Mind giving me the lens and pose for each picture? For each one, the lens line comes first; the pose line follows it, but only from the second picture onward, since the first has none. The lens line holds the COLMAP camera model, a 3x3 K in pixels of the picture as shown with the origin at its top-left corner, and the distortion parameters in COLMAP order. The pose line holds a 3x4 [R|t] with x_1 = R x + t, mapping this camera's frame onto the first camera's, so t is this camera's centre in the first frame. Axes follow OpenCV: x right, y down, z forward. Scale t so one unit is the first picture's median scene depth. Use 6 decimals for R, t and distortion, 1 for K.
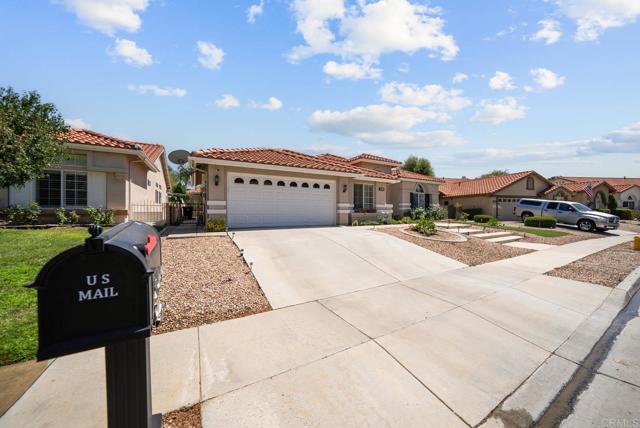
lens RADIAL K [[222.0, 0, 319.0], [0, 222.0, 214.8], [0, 0, 1]] dist [-0.002973, -0.000173]
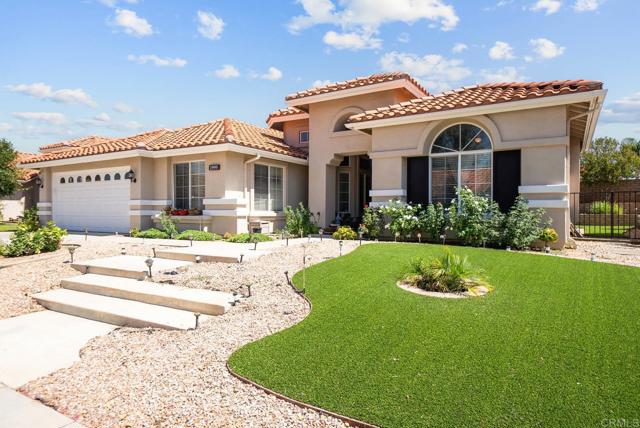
lens RADIAL K [[396.3, 0, 322.2], [0, 396.3, 212.1], [0, 0, 1]] dist [0.043059, 0.005963]
pose [[0.487279, 0.011619, -0.873169, 1.388193], [-0.002781, 0.999927, 0.011753, -0.034023], [0.873242, -0.003299, 0.487276, 0.925379]]
